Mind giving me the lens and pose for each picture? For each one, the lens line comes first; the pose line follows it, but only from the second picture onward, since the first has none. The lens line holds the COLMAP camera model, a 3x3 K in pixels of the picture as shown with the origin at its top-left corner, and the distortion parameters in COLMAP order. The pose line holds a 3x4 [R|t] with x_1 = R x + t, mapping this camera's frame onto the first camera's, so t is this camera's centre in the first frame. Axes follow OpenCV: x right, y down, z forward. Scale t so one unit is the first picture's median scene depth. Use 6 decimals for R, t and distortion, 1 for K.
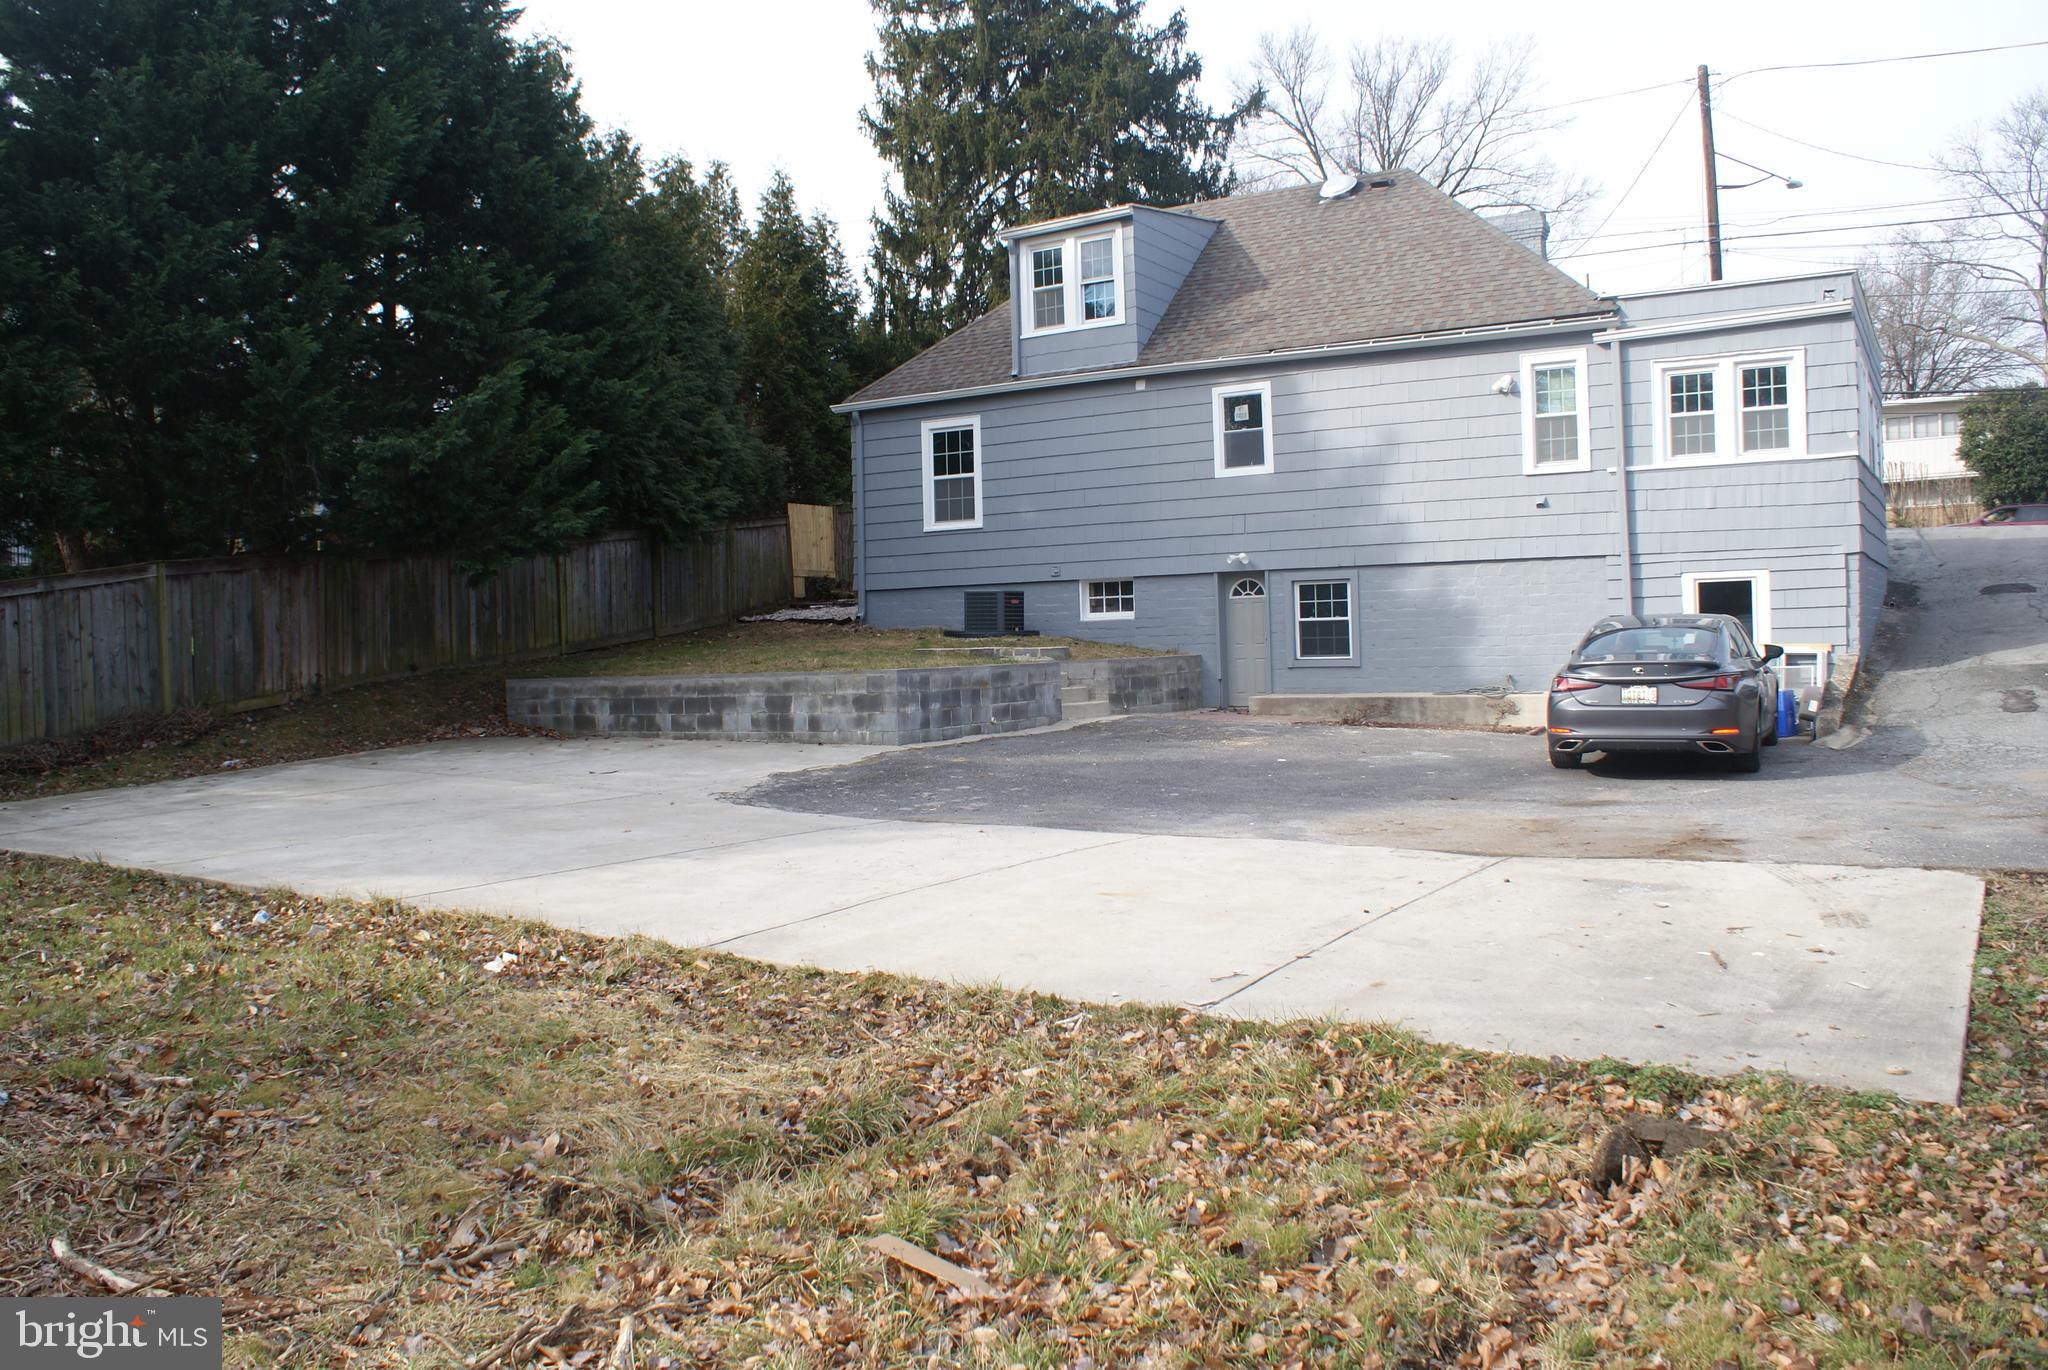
lens RADIAL K [[1629.4, 0, 1002.8], [0, 1629.4, 690.5], [0, 0, 1]] dist [-0.155213, 0.131310]
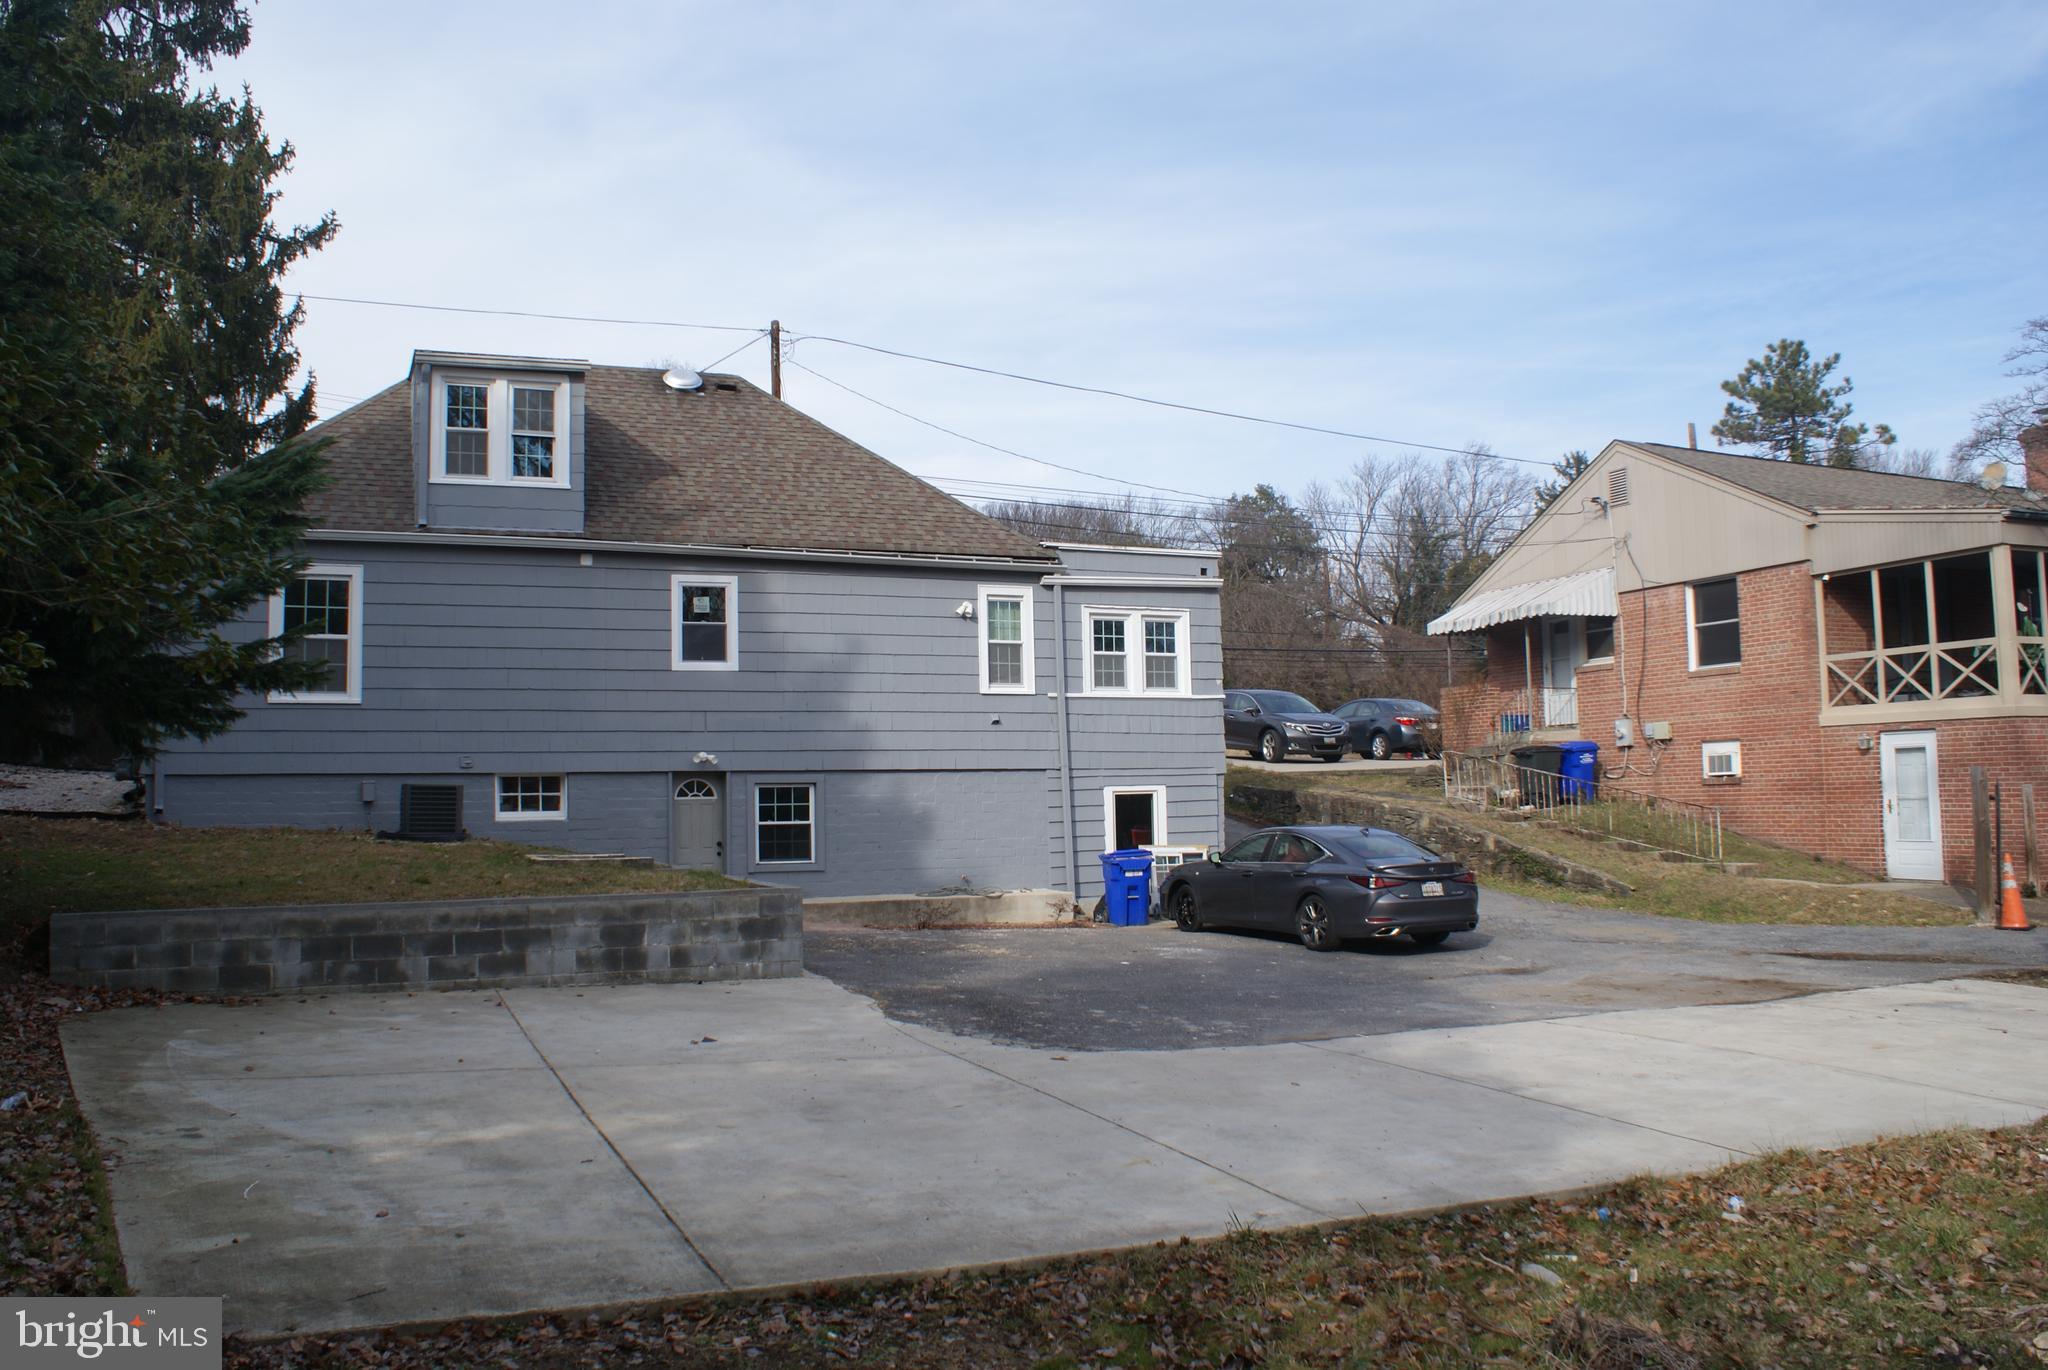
lens RADIAL K [[1629.4, 0, 1036.5], [0, 1629.4, 686.7], [0, 0, 1]] dist [-0.155213, 0.131310]
pose [[0.564193, 0.071941, 0.822503, -0.531515], [0.025425, 0.994210, -0.104399, -0.019496], [-0.825251, 0.079814, 0.559098, 0.314033]]
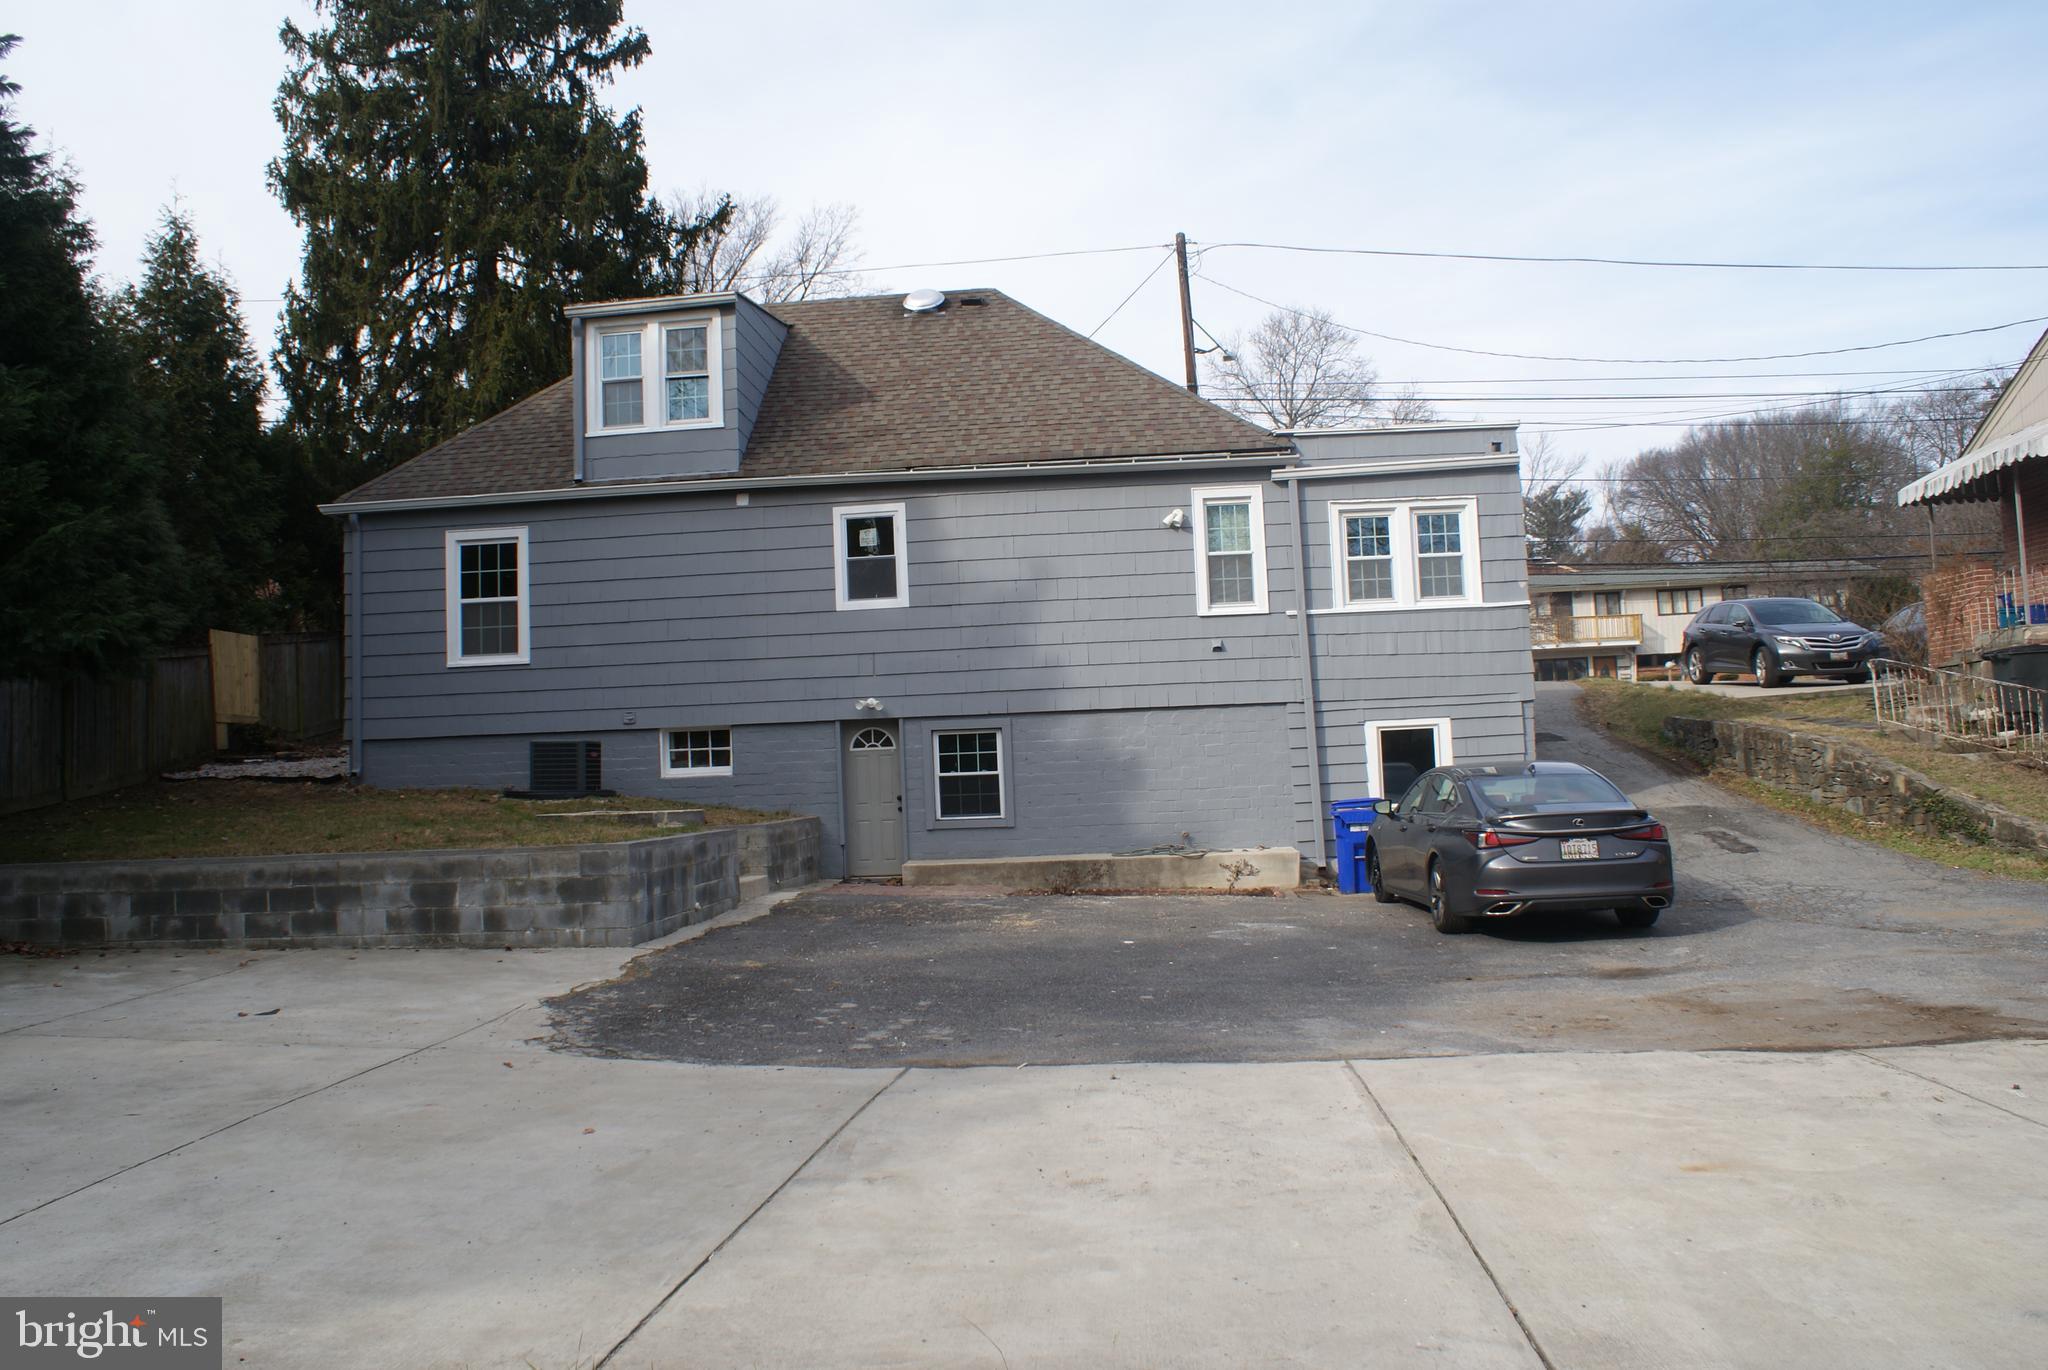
lens RADIAL K [[1629.4, 0, 1020.4], [0, 1629.4, 686.6], [0, 0, 1]] dist [-0.155213, 0.131310]
pose [[0.885516, 0.018625, 0.464235, -0.188139], [0.027946, 0.995252, -0.093236, -0.007909], [-0.463768, 0.095535, 0.880791, 0.202389]]
